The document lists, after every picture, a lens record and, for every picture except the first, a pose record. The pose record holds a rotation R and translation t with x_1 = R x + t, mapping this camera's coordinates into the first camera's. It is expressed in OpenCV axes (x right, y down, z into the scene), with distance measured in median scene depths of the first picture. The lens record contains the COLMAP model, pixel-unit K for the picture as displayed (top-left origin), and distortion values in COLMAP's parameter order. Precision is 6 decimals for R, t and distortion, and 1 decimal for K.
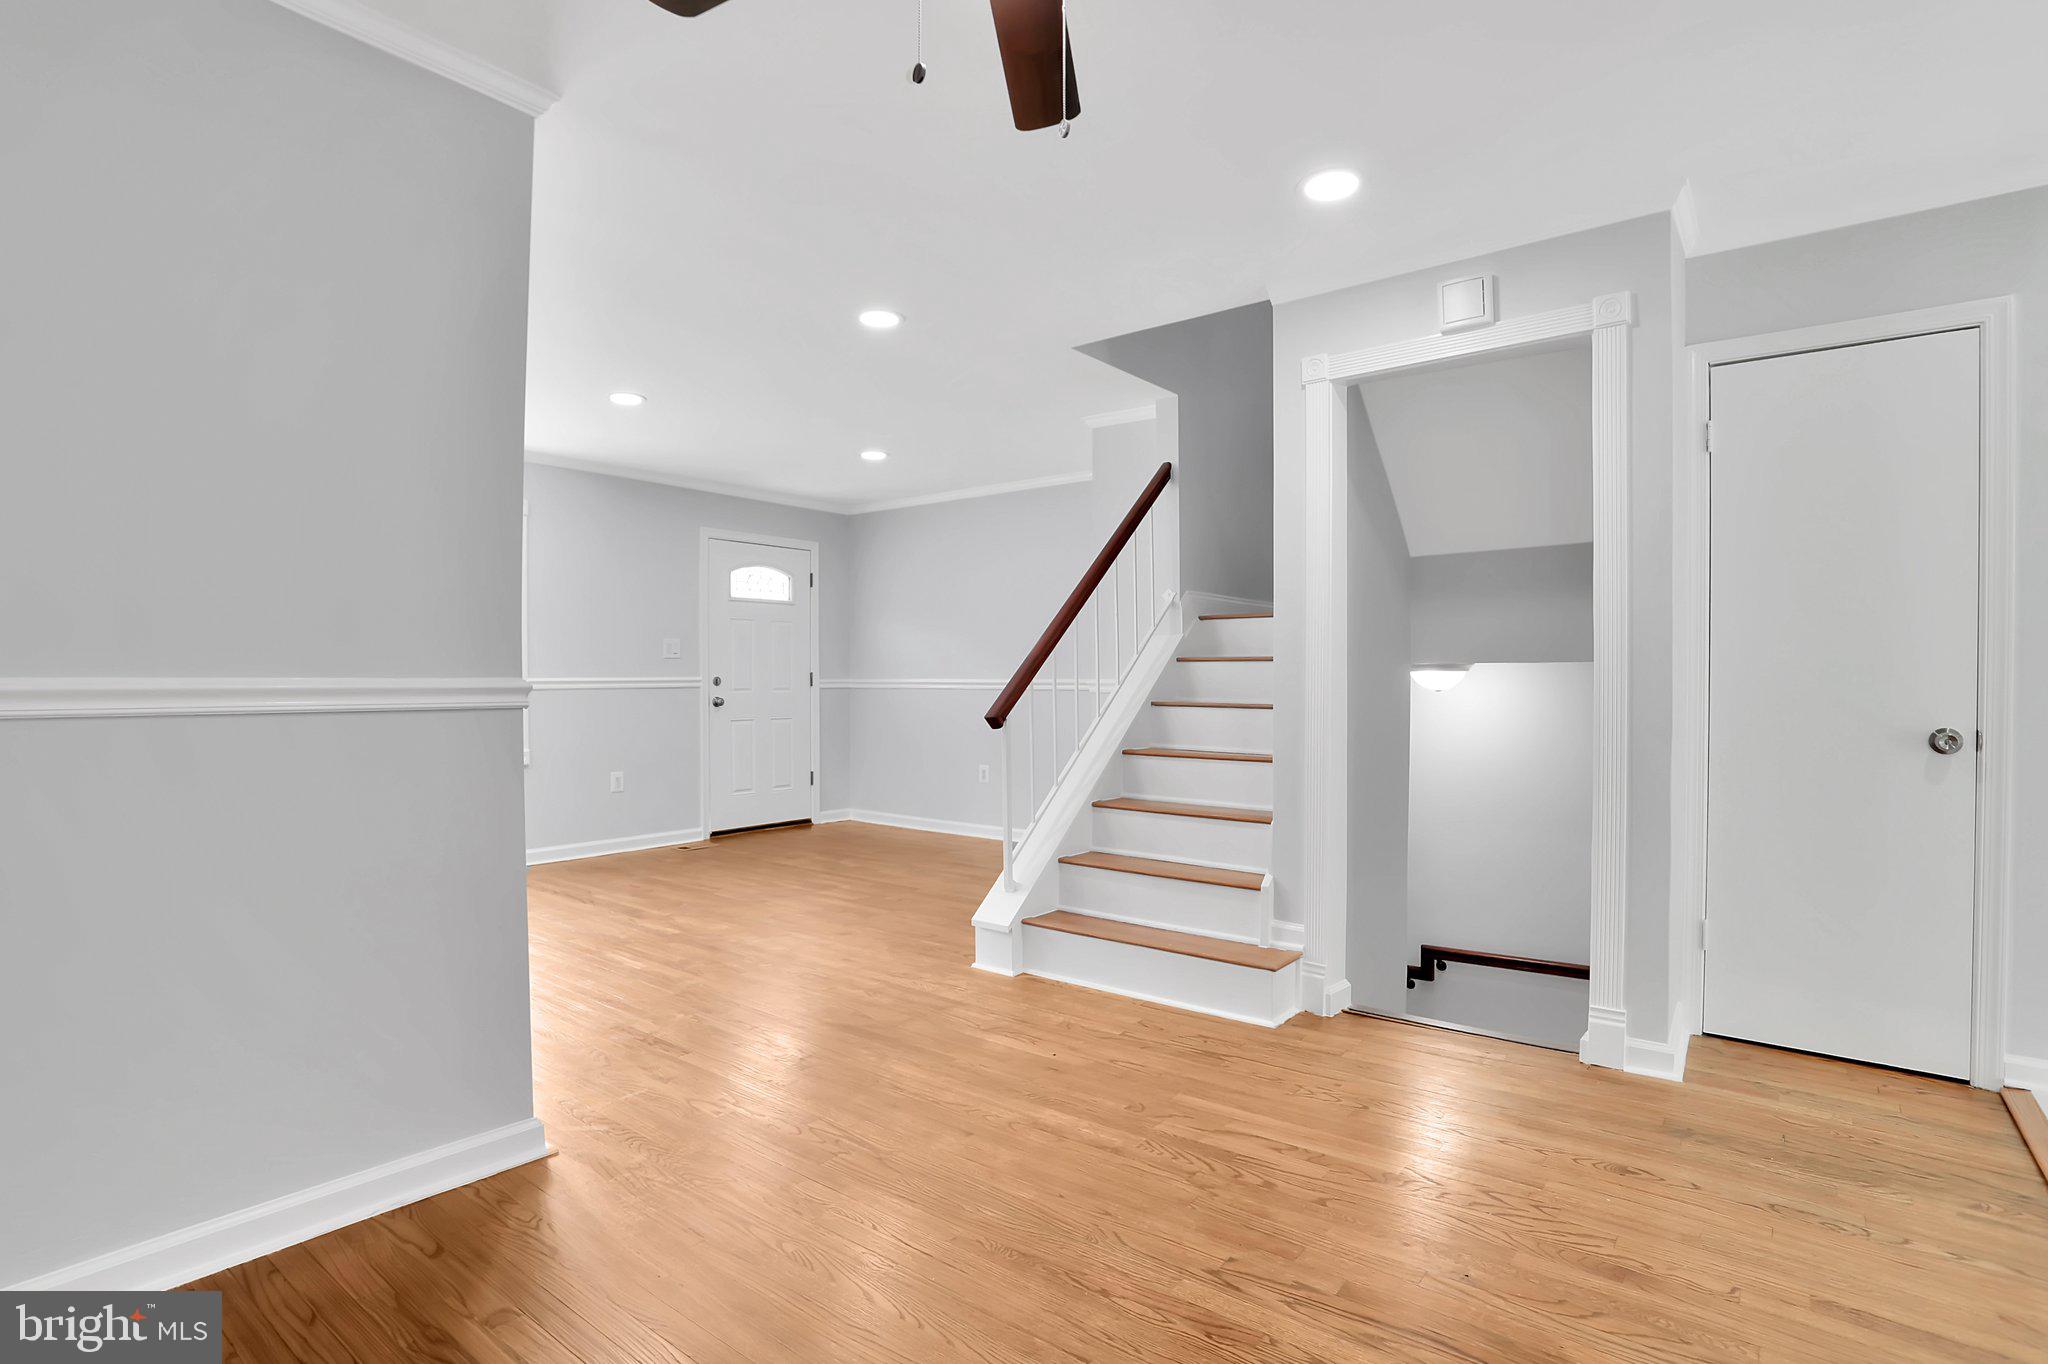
lens RADIAL K [[1011.2, 0, 1020.6], [0, 1011.2, 680.5], [0, 0, 1]] dist [-0.068921, 0.023115]
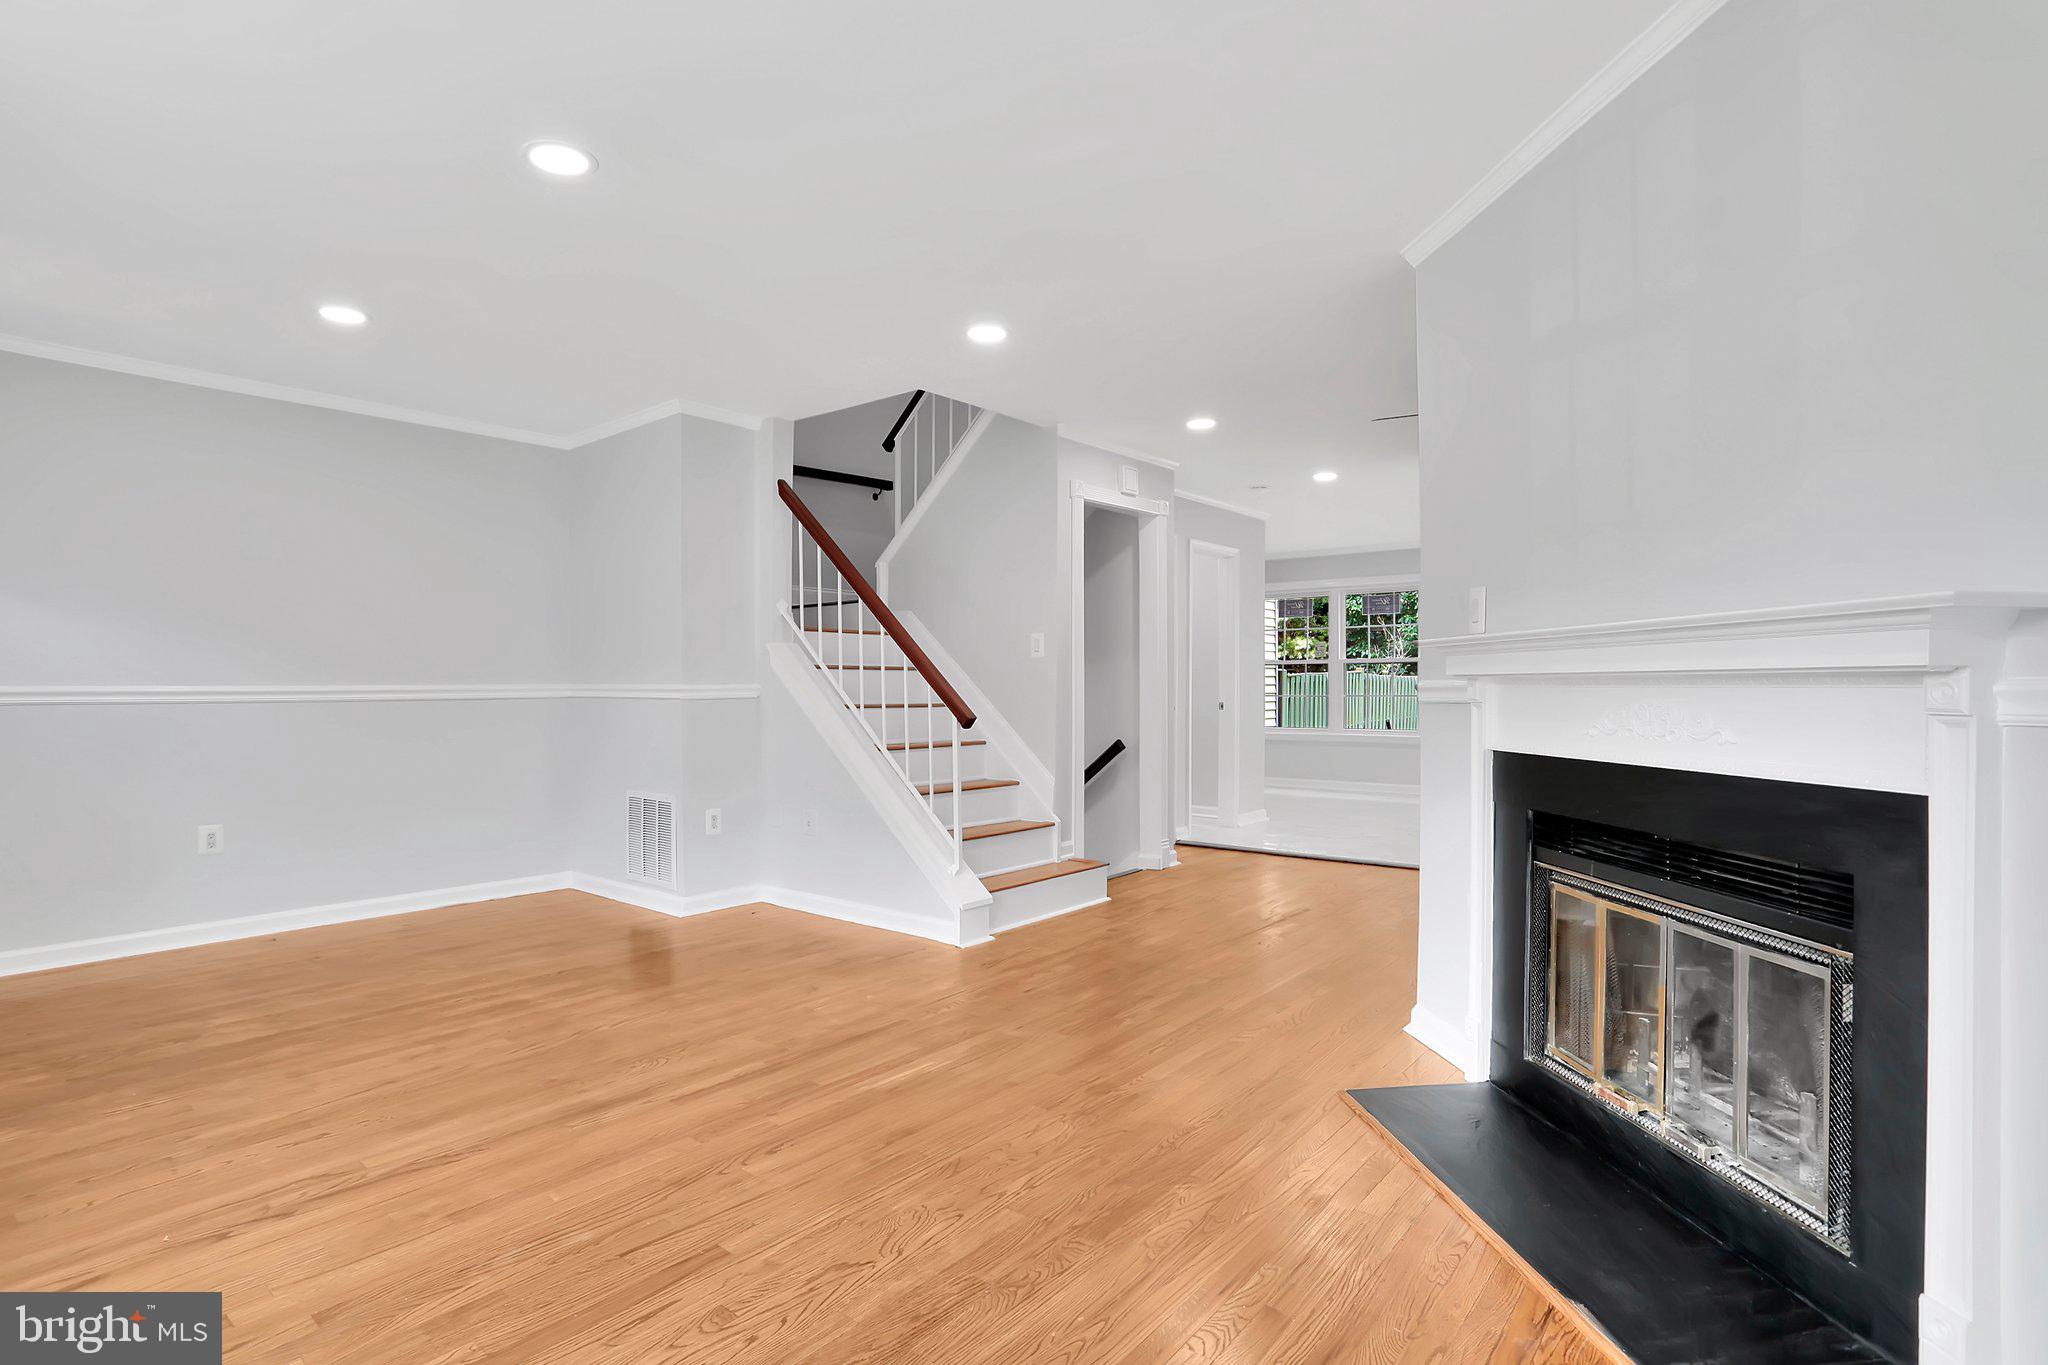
lens RADIAL K [[1011.2, 0, 1003.7], [0, 1011.2, 692.5], [0, 0, 1]] dist [-0.068921, 0.023115]
pose [[0.030827, -0.006997, 0.999500, -1.196733], [0.003292, 0.999971, 0.006899, 0.000435], [-0.999519, 0.003078, 0.030849, 0.972975]]
